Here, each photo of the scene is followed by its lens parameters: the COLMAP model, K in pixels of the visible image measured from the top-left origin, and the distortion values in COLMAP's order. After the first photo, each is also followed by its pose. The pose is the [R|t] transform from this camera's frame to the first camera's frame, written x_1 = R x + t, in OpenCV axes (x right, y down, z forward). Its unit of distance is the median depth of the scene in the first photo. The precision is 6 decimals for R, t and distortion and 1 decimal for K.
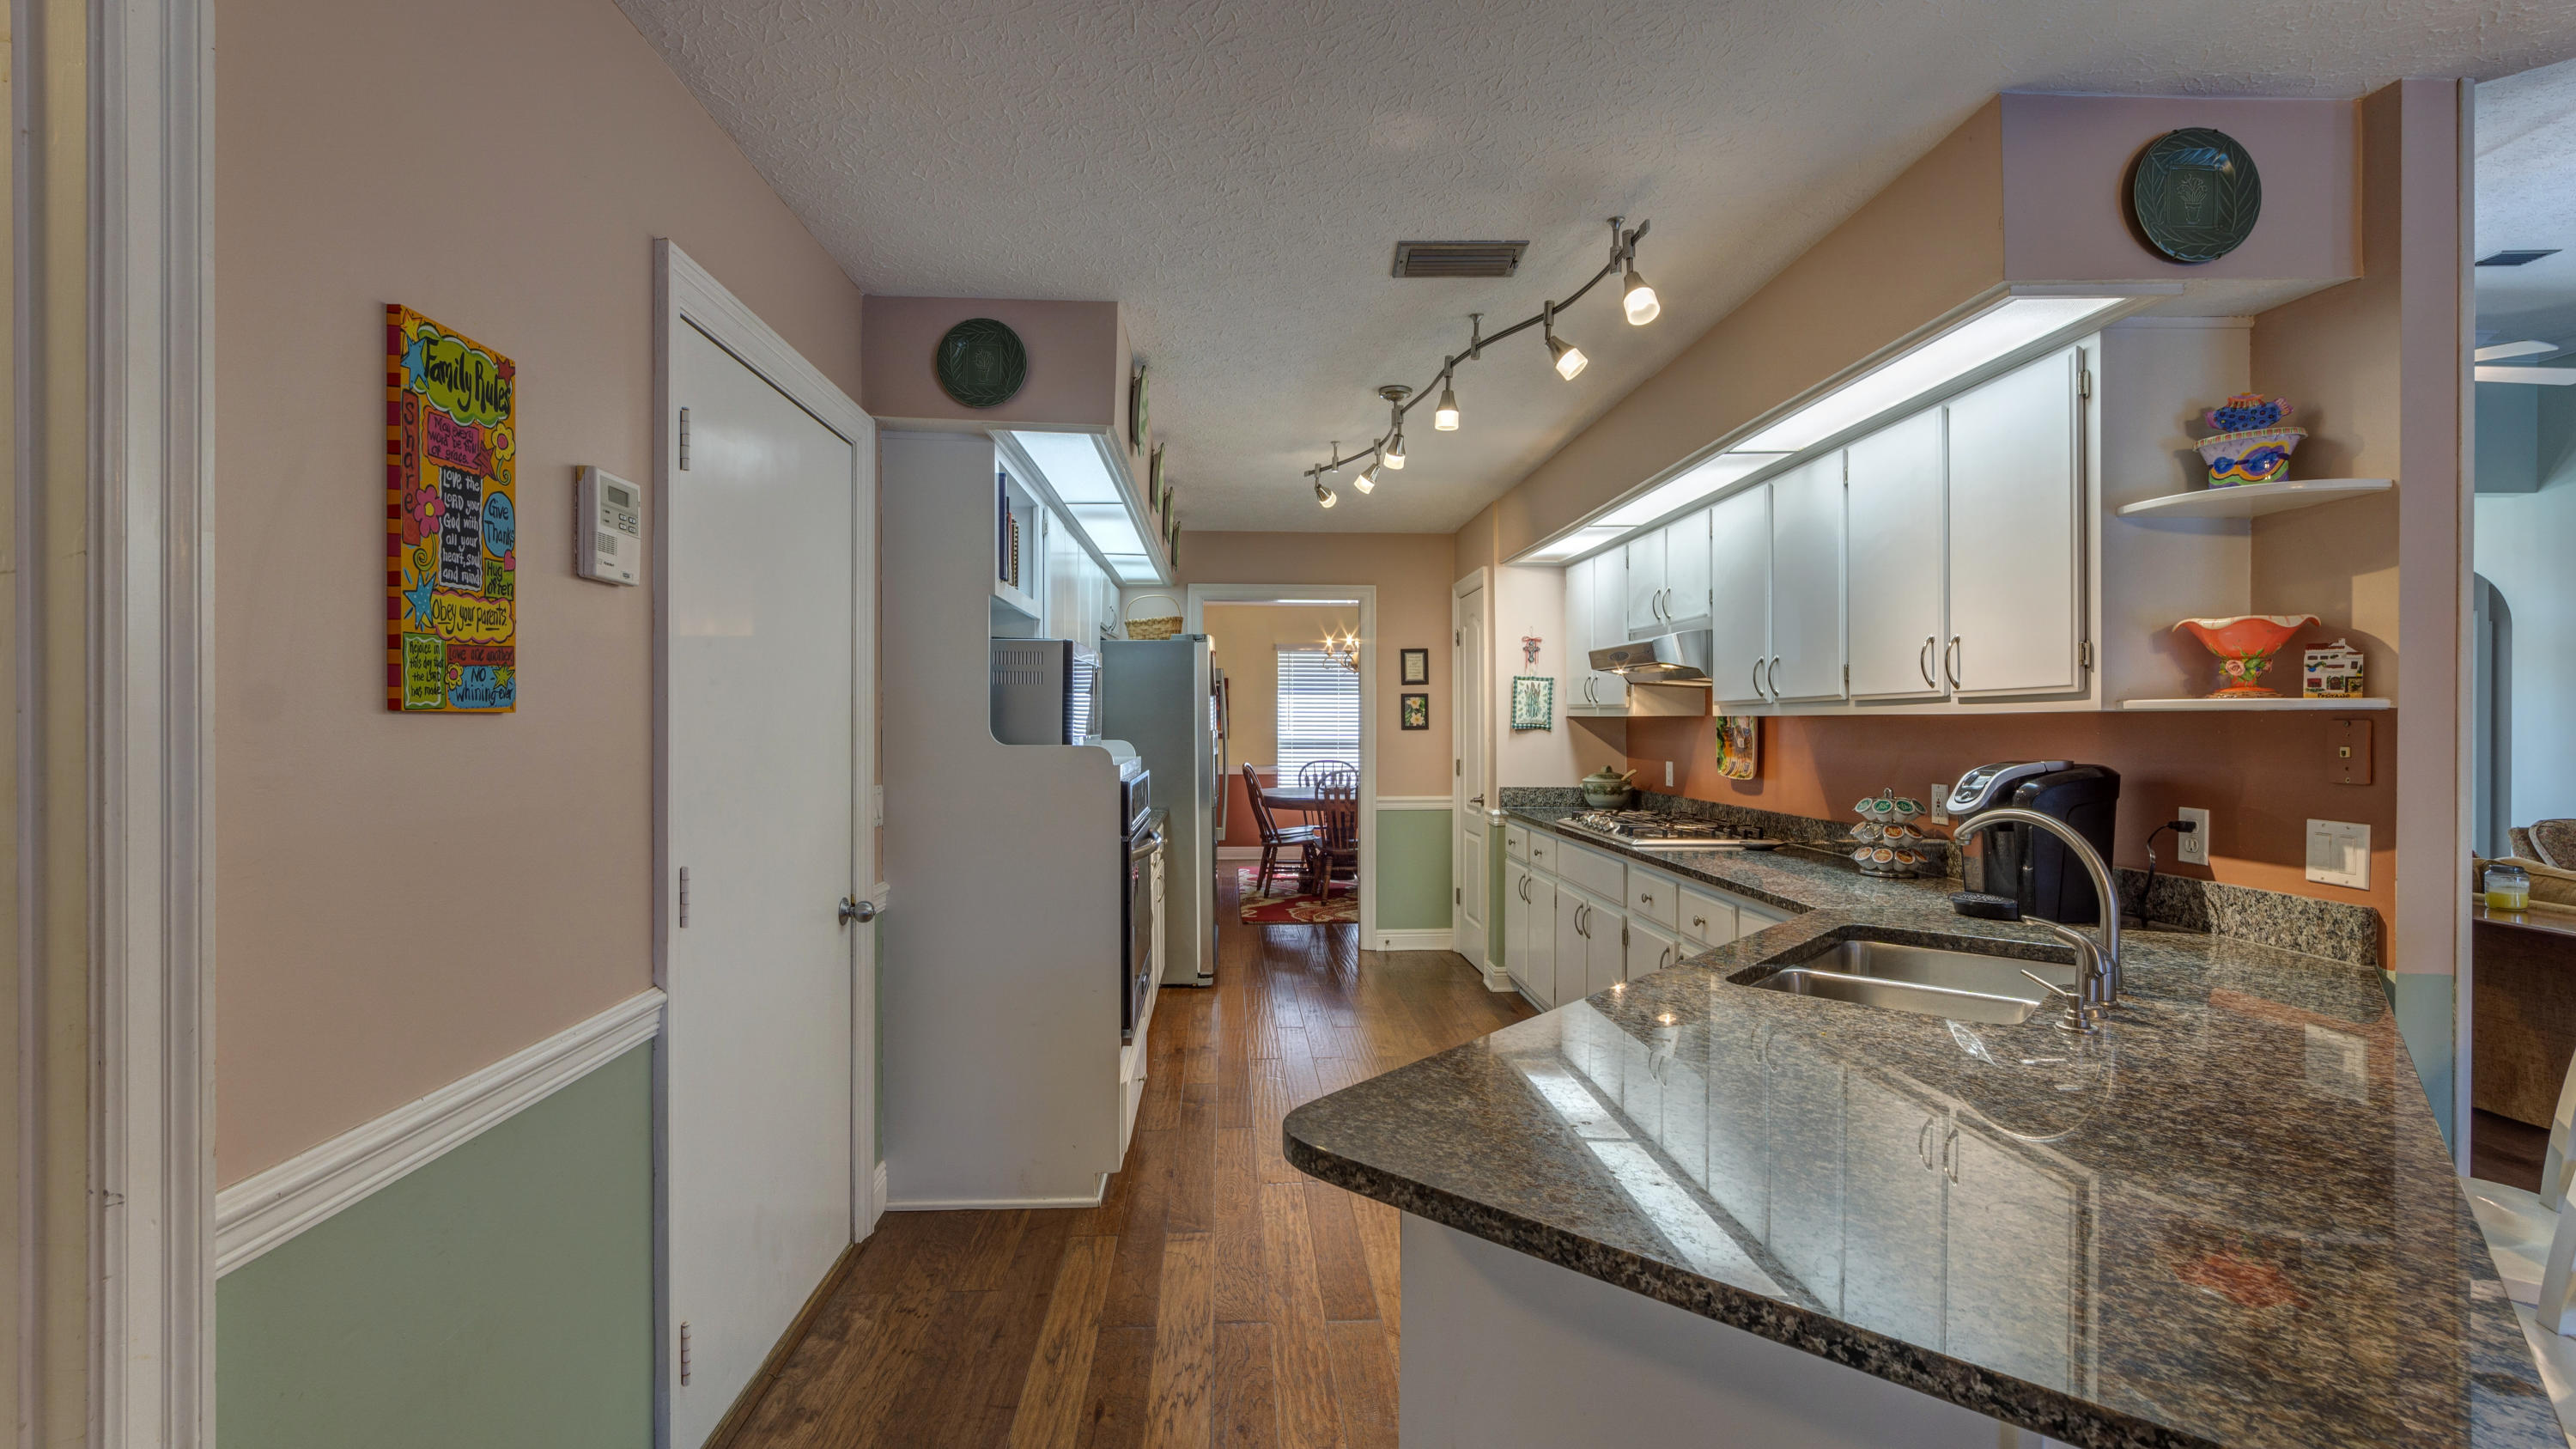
lens RADIAL K [[1133.0, 0, 1278.0], [0, 1133.0, 666.7], [0, 0, 1]] dist [-0.002379, -0.000259]
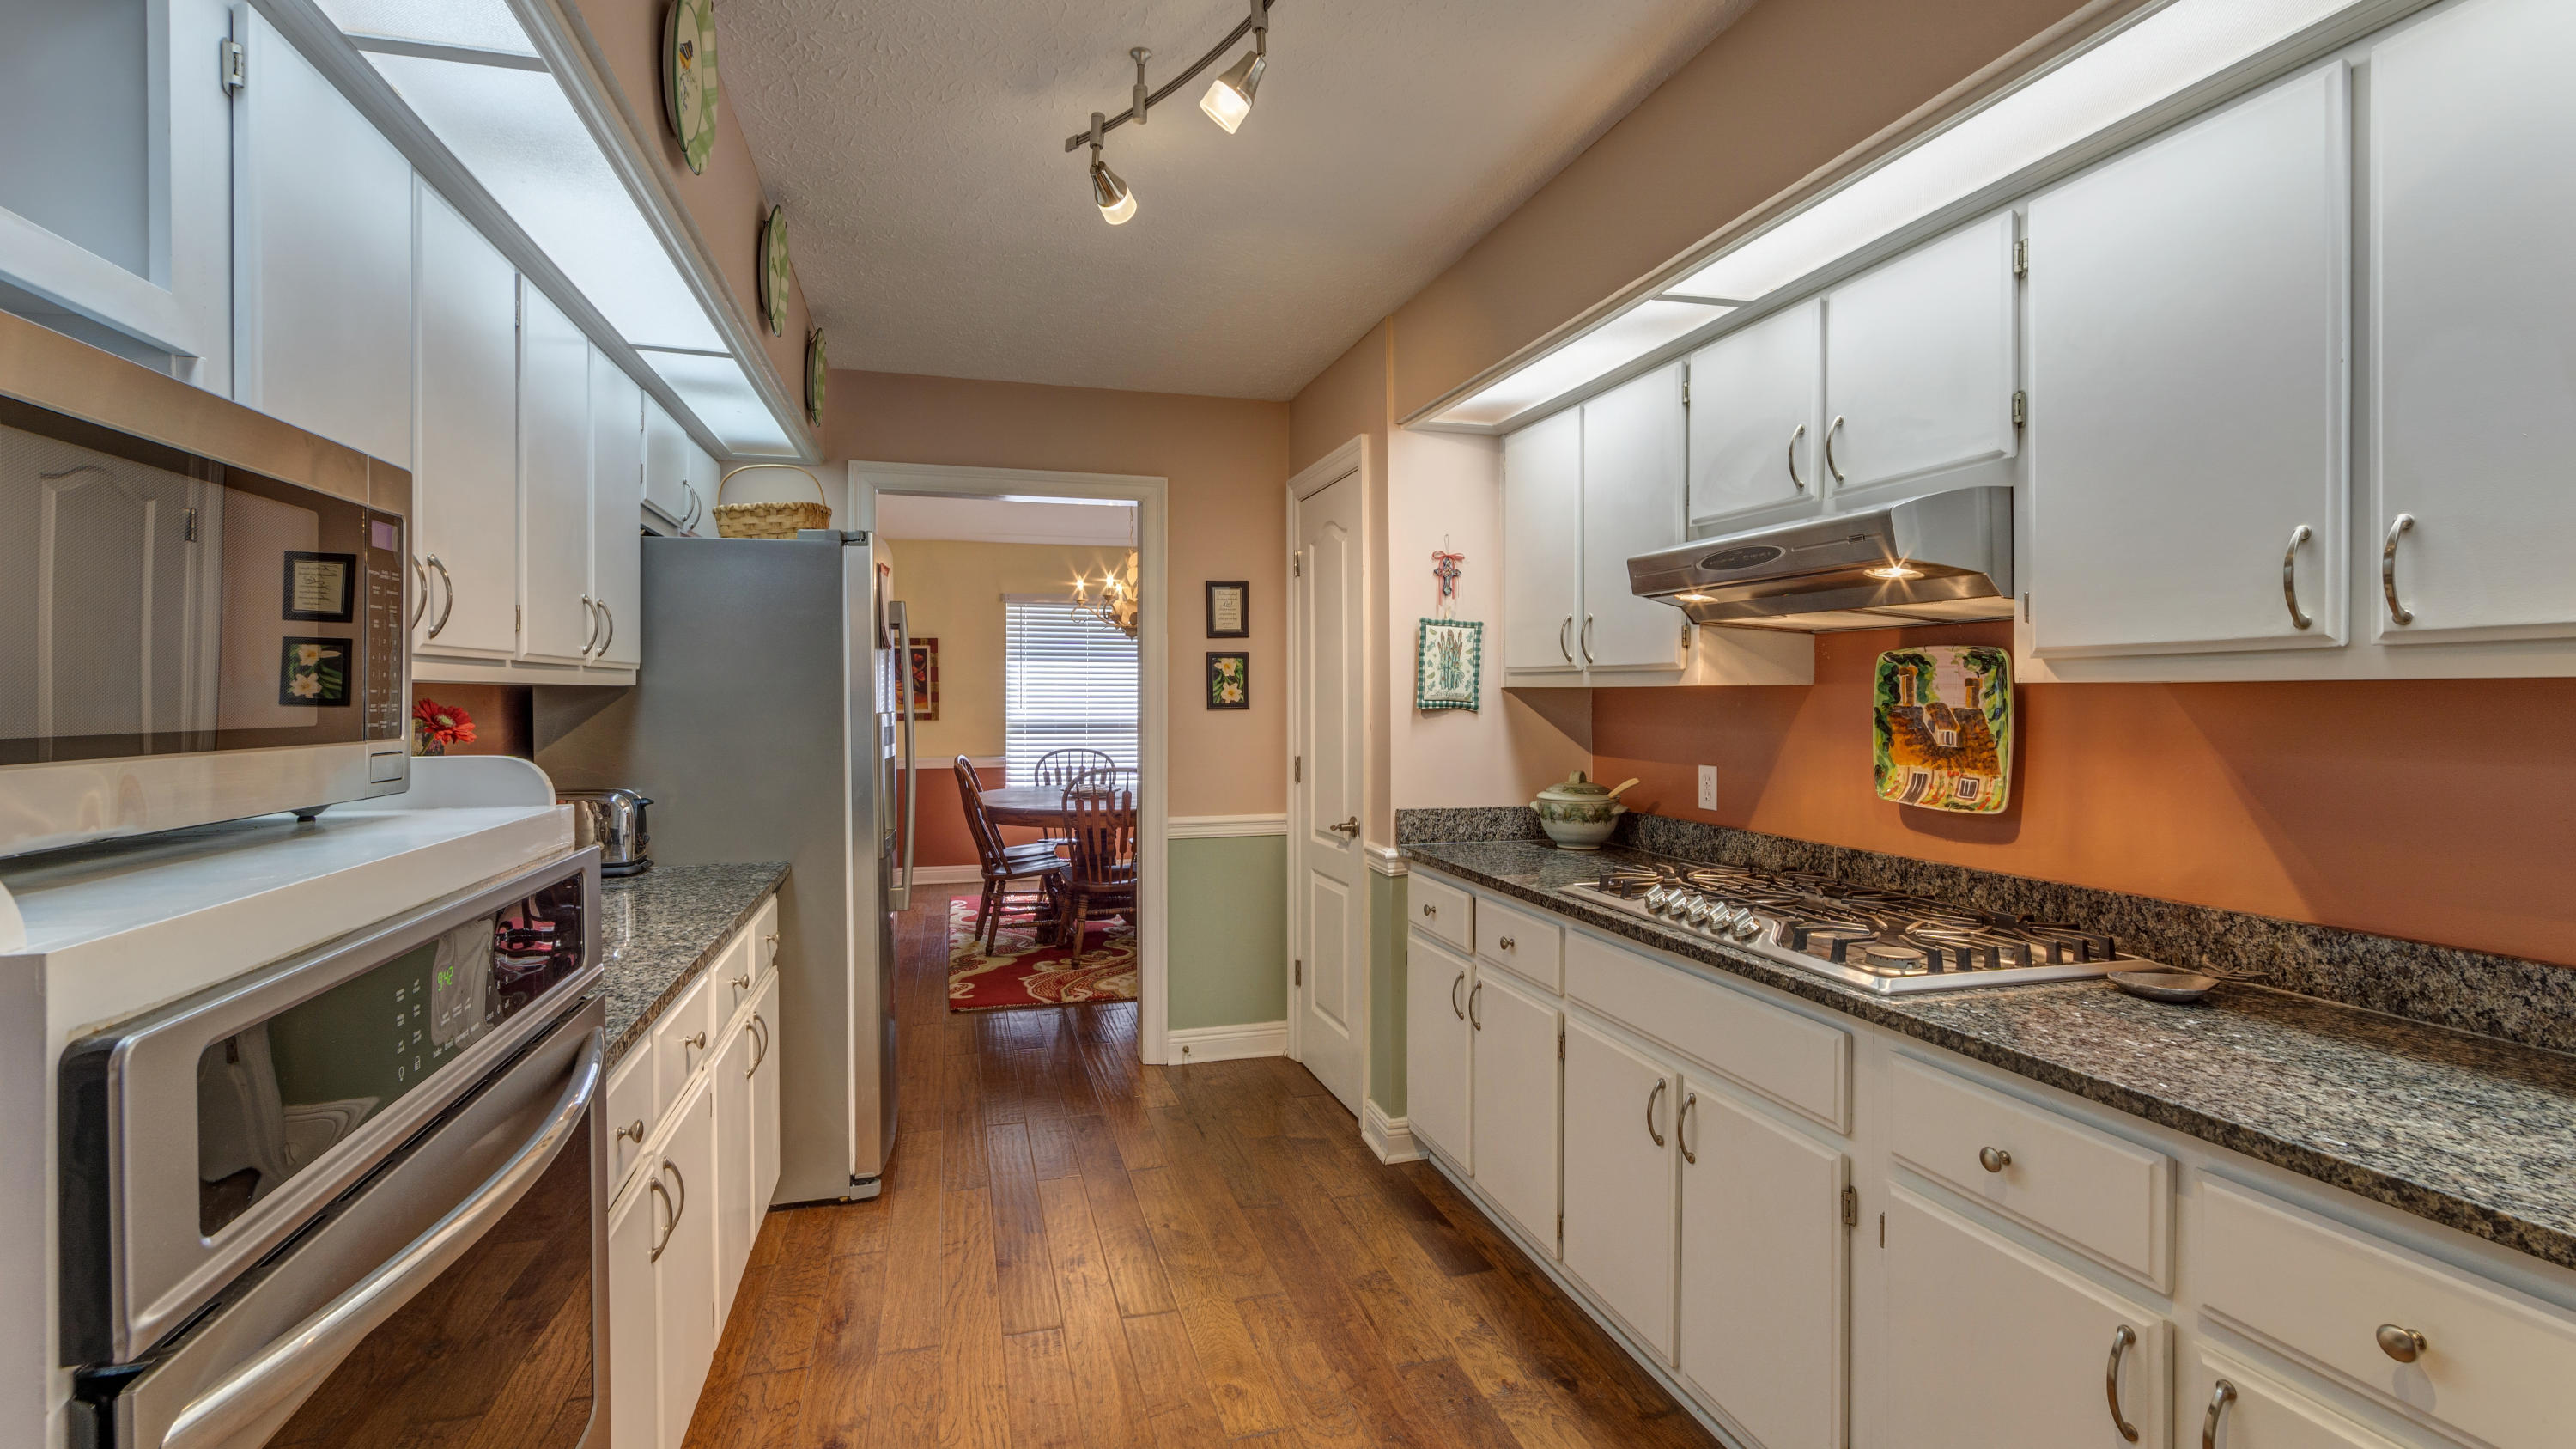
lens RADIAL K [[1167.2, 0, 1252.8], [0, 1167.2, 695.4], [0, 0, 1]] dist [-0.000989, -0.000162]
pose [[0.978468, -0.000728, 0.206397, 0.000310], [-0.009094, 0.998871, 0.046636, 0.019436], [-0.206197, -0.047509, 0.977356, 0.404399]]
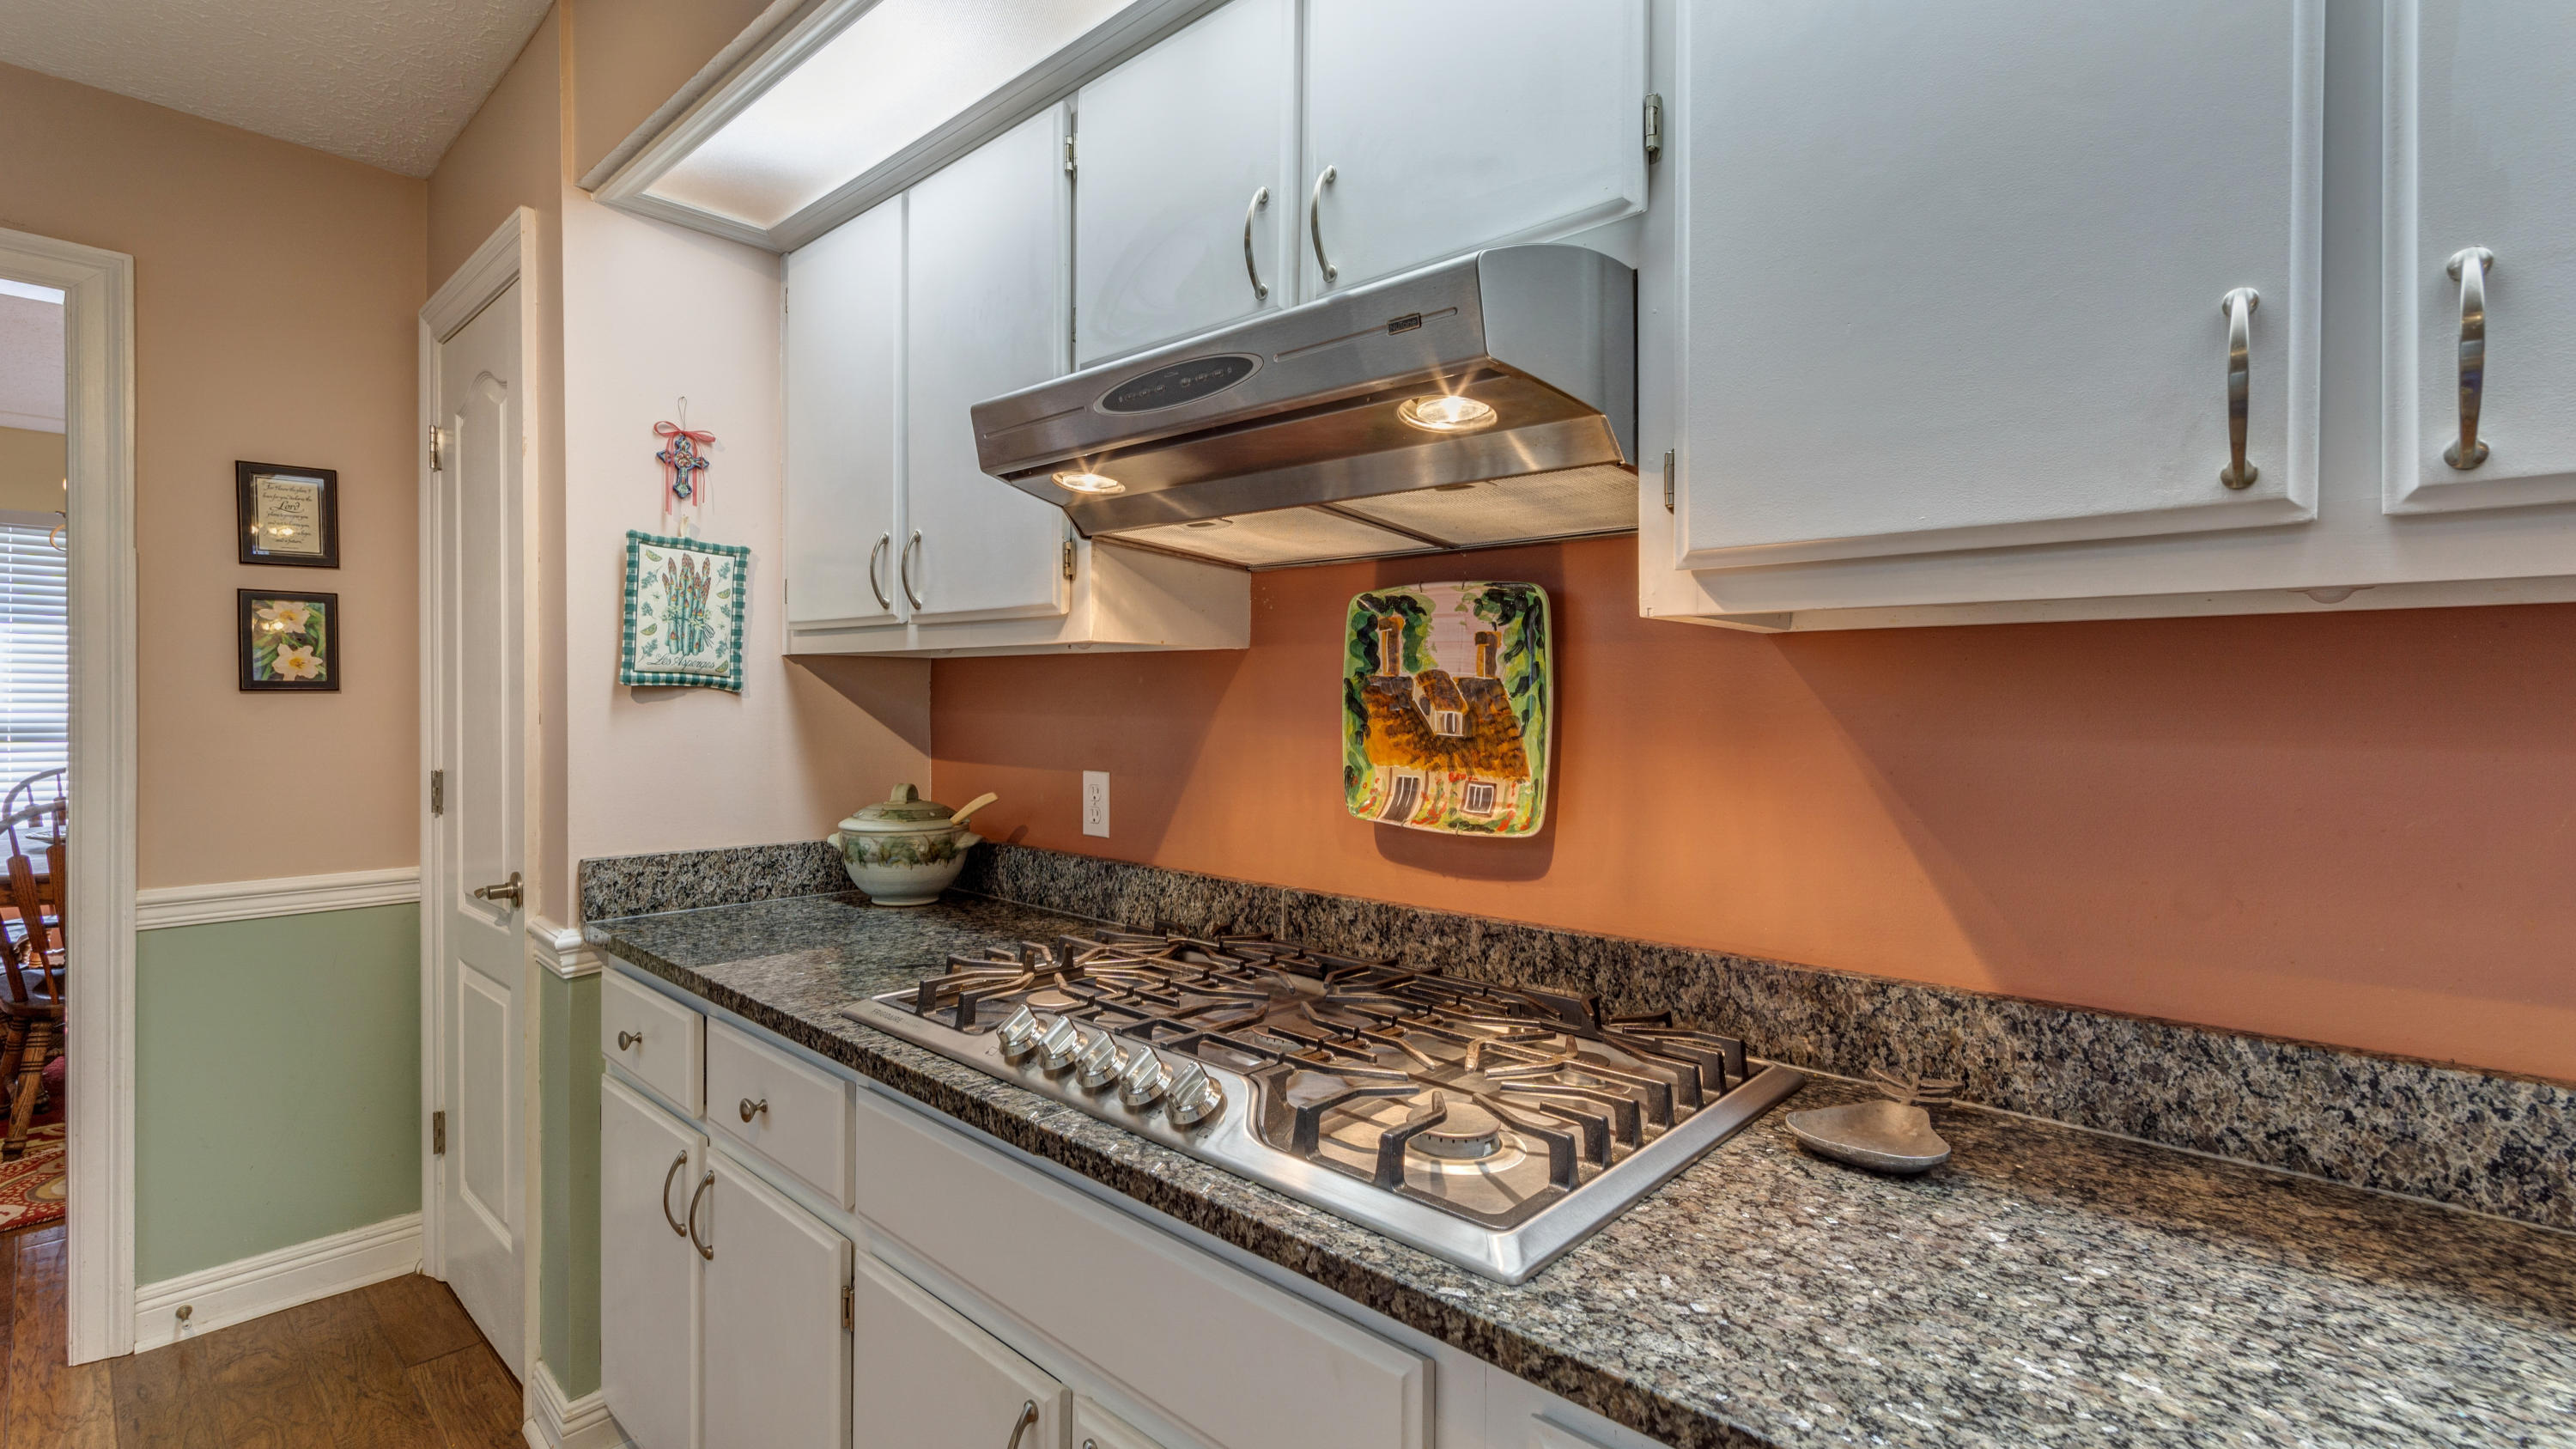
lens RADIAL K [[1152.9, 0, 1311.1], [0, 1152.9, 729.1], [0, 0, 1]] dist [-0.000552, -0.000366]
pose [[0.707212, -0.012663, 0.706888, 0.101848], [-0.040409, 0.997481, 0.058297, 0.036807], [-0.705845, -0.069793, 0.704919, 0.572000]]
